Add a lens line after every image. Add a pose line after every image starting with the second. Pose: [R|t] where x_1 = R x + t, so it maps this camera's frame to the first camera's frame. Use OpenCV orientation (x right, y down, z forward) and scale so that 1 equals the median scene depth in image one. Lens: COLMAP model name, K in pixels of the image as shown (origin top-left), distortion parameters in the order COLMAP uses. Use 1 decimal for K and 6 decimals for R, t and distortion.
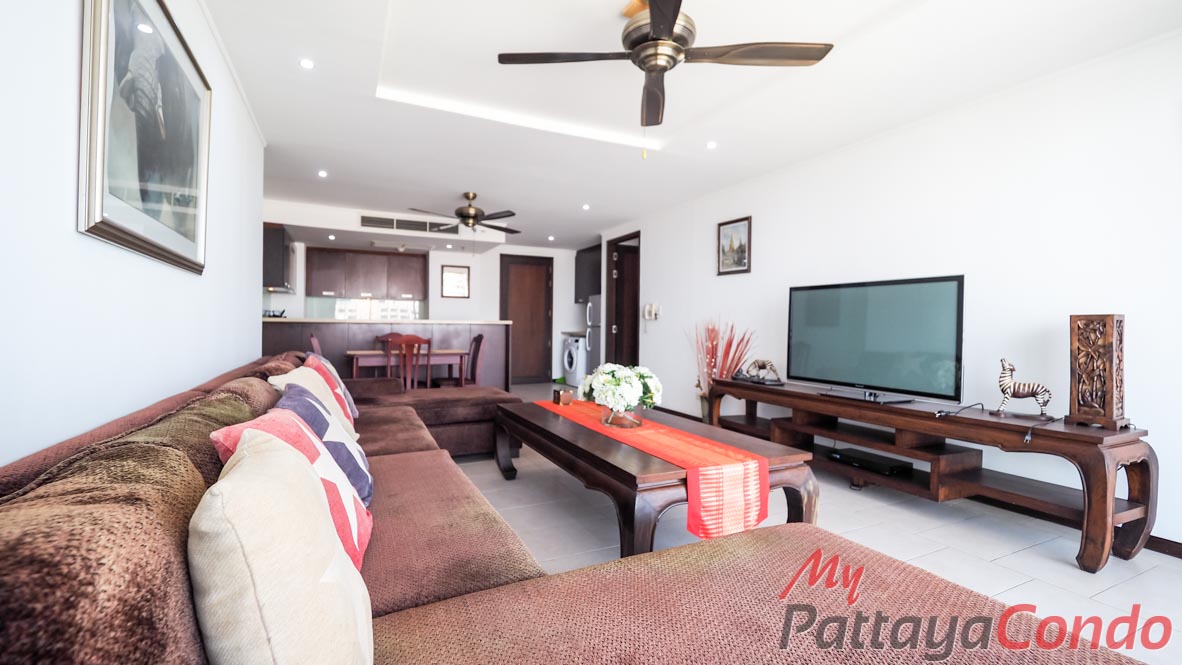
lens RADIAL K [[500.4, 0, 582.2], [0, 500.4, 326.5], [0, 0, 1]] dist [0.004384, -0.000220]
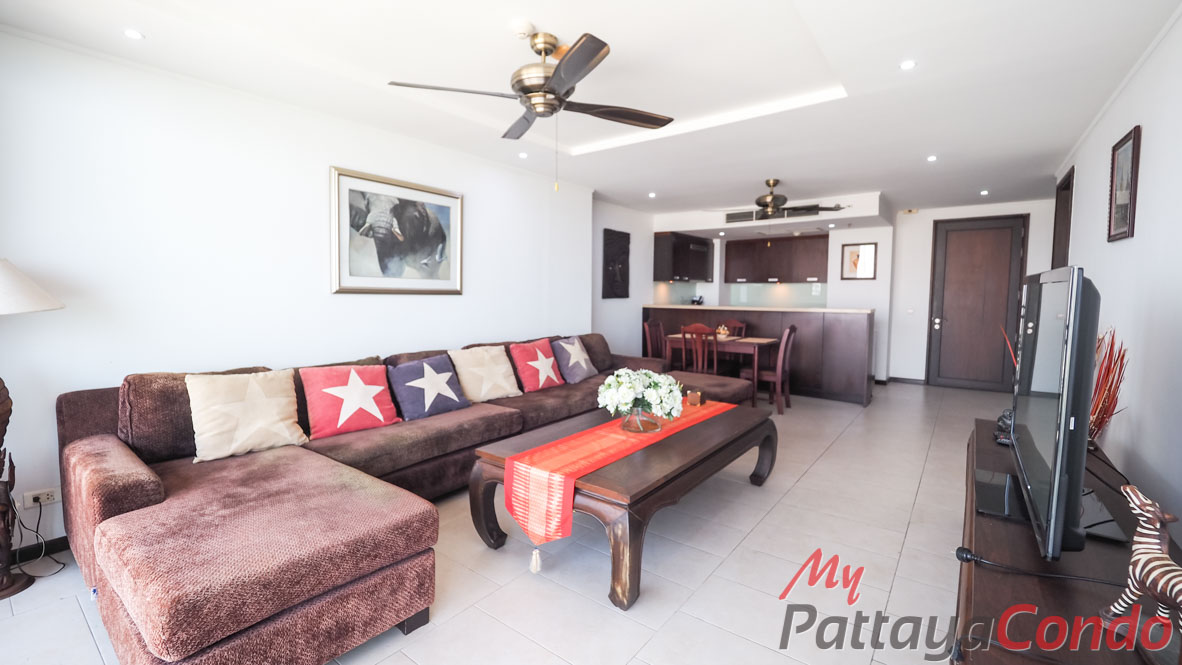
lens RADIAL K [[500.4, 0, 582.6], [0, 500.4, 329.6], [0, 0, 1]] dist [0.004384, -0.000220]
pose [[0.452491, 0.059643, -0.889772, 0.505783], [-0.000380, 0.997774, 0.066689, -0.041884], [0.891769, -0.029838, 0.451506, 0.229509]]
